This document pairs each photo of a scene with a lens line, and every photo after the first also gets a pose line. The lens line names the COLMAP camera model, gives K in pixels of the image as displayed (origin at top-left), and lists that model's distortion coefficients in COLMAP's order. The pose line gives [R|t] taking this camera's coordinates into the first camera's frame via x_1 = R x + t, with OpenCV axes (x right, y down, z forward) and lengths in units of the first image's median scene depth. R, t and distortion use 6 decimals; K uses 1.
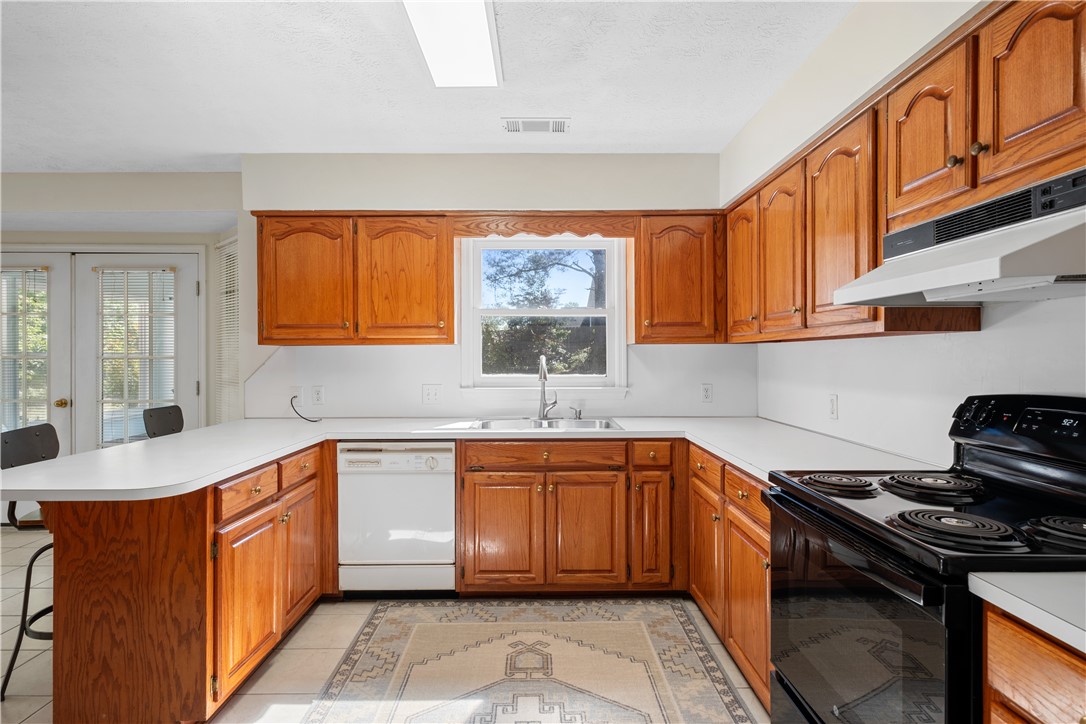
lens RADIAL K [[541.0, 0, 519.0], [0, 541.0, 357.9], [0, 0, 1]] dist [-0.001467, -0.000972]
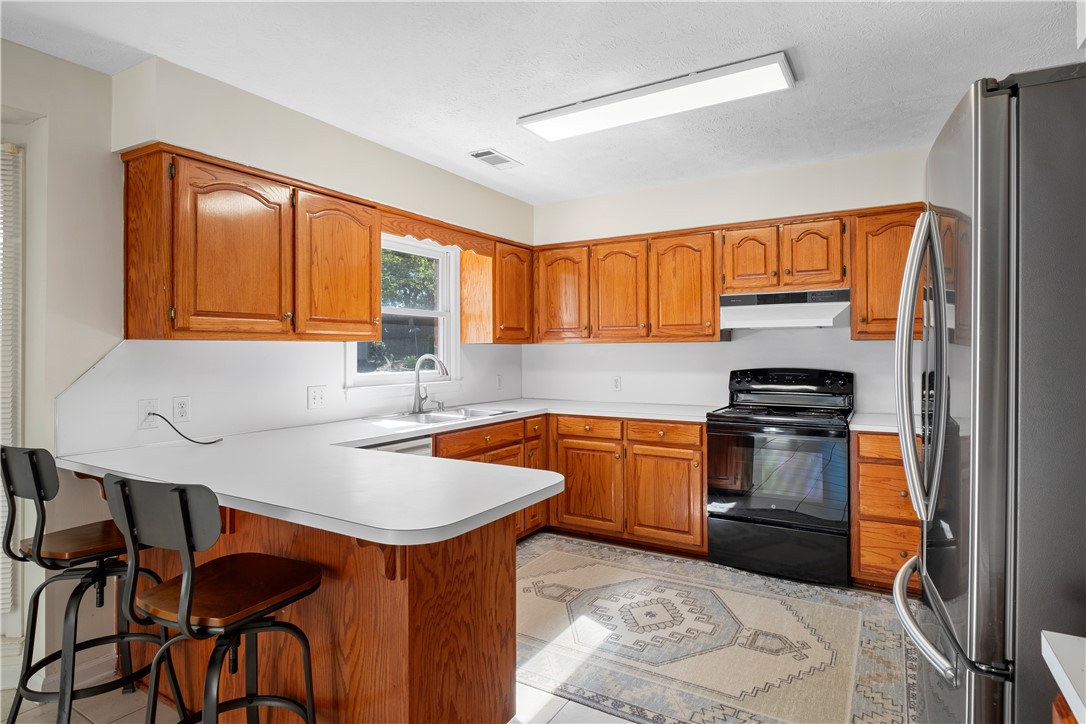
lens RADIAL K [[582.1, 0, 514.8], [0, 582.1, 347.1], [0, 0, 1]] dist [-0.005737, -0.002011]
pose [[0.547165, 0.007091, 0.836995, -1.075377], [0.006075, 0.999904, -0.012442, -0.001237], [-0.837003, 0.011893, 0.547069, 0.287104]]
